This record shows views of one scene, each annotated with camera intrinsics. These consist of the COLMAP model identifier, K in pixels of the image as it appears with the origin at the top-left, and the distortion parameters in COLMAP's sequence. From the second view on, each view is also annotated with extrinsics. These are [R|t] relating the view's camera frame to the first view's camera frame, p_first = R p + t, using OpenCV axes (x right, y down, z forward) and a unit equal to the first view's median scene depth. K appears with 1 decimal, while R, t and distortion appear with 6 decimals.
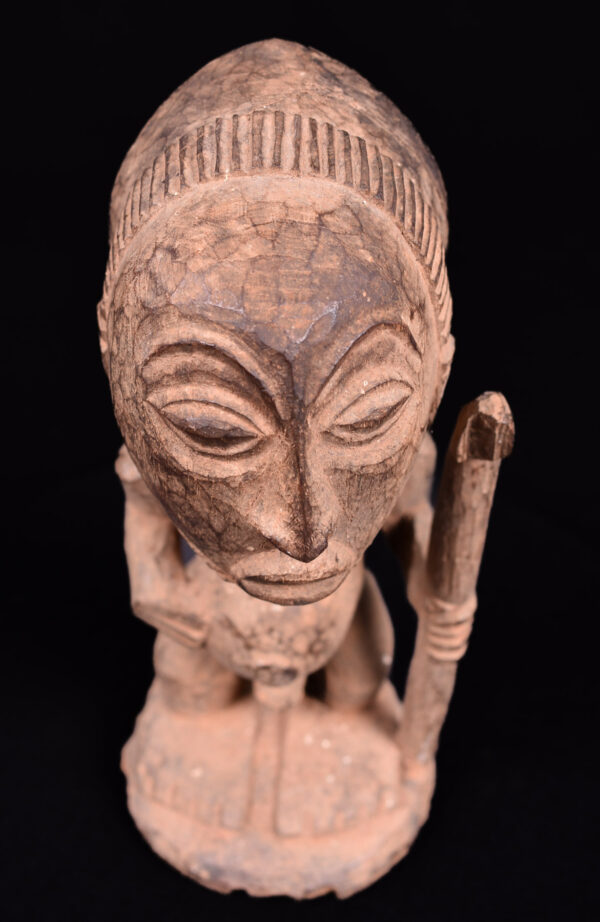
lens RADIAL K [[1105.9, 0, 284.2], [0, 1105.9, 419.1], [0, 0, 1]] dist [-0.091328, 0.000000]
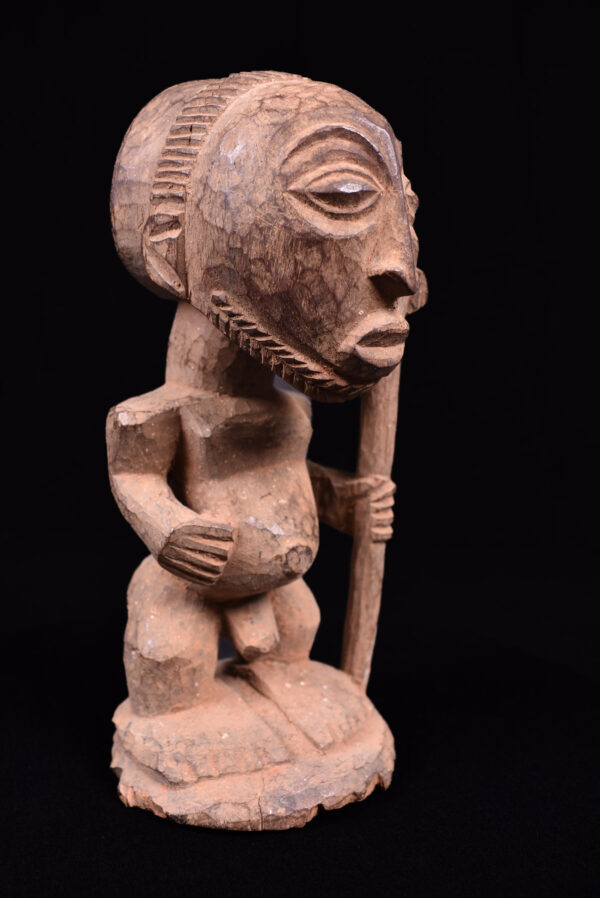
lens RADIAL K [[878.8, 0, 300.7], [0, 878.8, 450.4], [0, 0, 1]] dist [-0.086692, 0.000000]
pose [[0.760800, -0.109941, 0.639607, -0.730363], [0.393574, 0.861794, -0.320016, 0.533234], [-0.516026, 0.495201, 0.698923, 0.349495]]
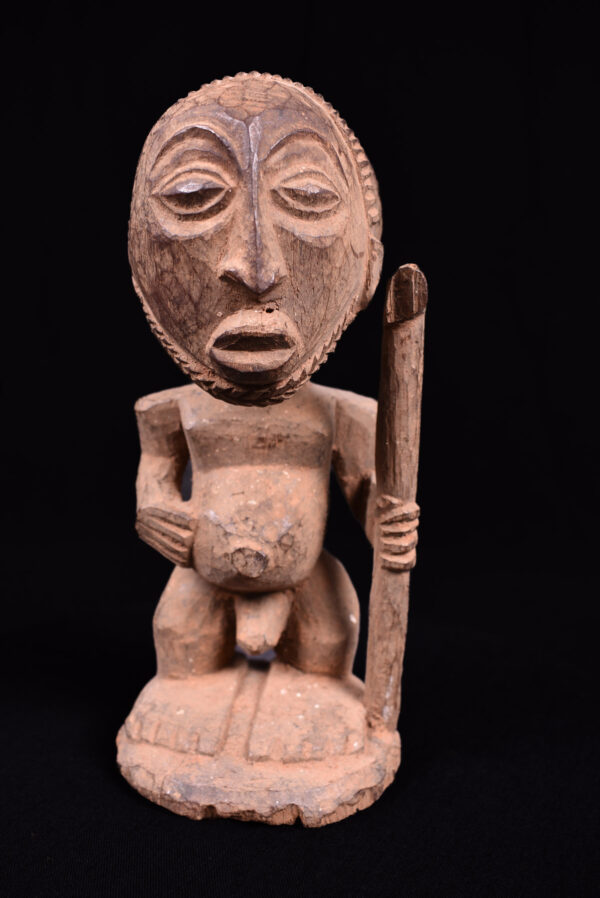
lens RADIAL K [[878.8, 0, 299.5], [0, 878.8, 449.9], [0, 0, 1]] dist [-0.086692, 0.000000]
pose [[0.999219, 0.012841, -0.037382, 0.097060], [-0.028566, 0.888276, -0.458421, 0.678895], [0.027319, 0.459131, 0.887949, 0.147143]]
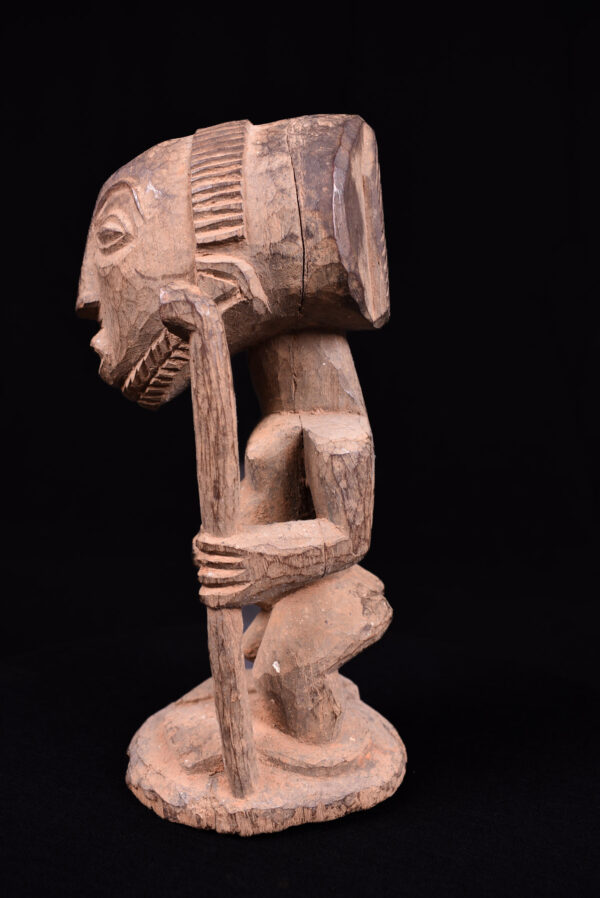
lens RADIAL K [[878.8, 0, 299.6], [0, 878.8, 446.6], [0, 0, 1]] dist [-0.086692, 0.000000]
pose [[0.015375, 0.107408, -0.994096, 1.273226], [-0.624159, 0.777749, 0.074379, -0.030949], [0.781146, 0.619330, 0.078998, 1.150270]]
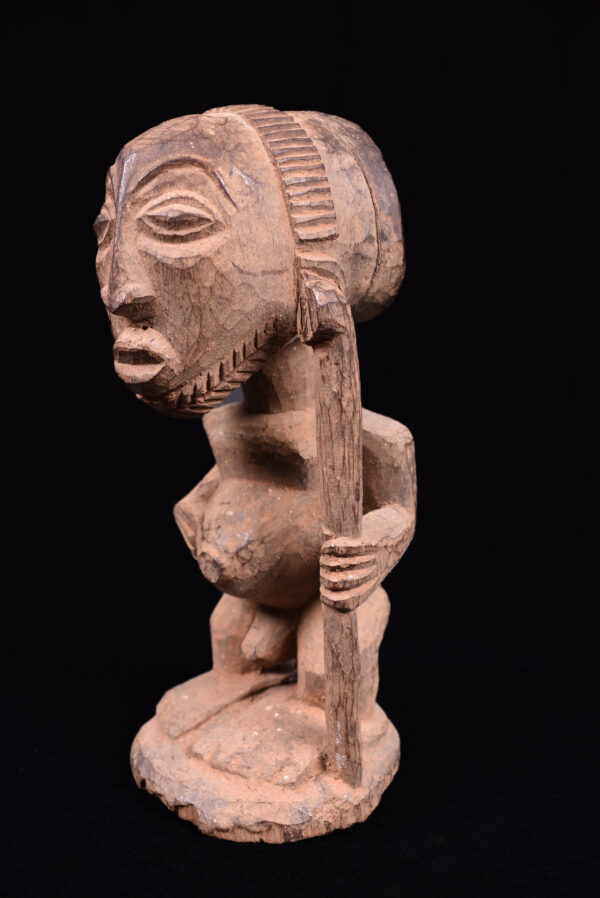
lens RADIAL K [[878.8, 0, 302.5], [0, 878.8, 447.7], [0, 0, 1]] dist [-0.086692, 0.000000]
pose [[0.719168, 0.101861, -0.687329, 0.894533], [-0.427648, 0.844535, -0.322300, 0.481765], [0.547644, 0.525723, 0.650923, 0.425868]]
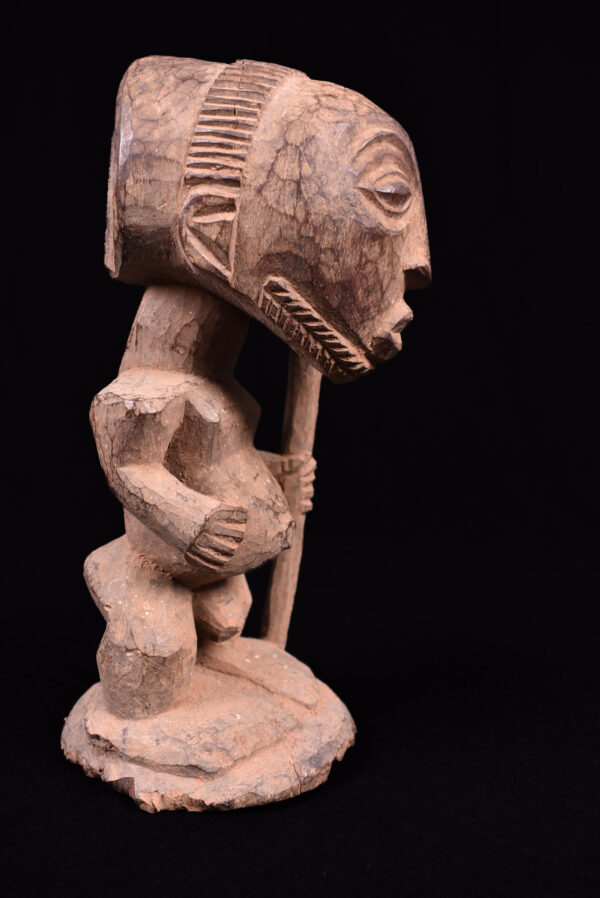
lens RADIAL K [[878.8, 0, 303.4], [0, 878.8, 449.4], [0, 0, 1]] dist [-0.086692, 0.000000]
pose [[0.294820, -0.157941, 0.942410, -1.129589], [0.550308, 0.834336, -0.032327, 0.237678], [-0.781180, 0.528146, 0.332895, 0.748486]]
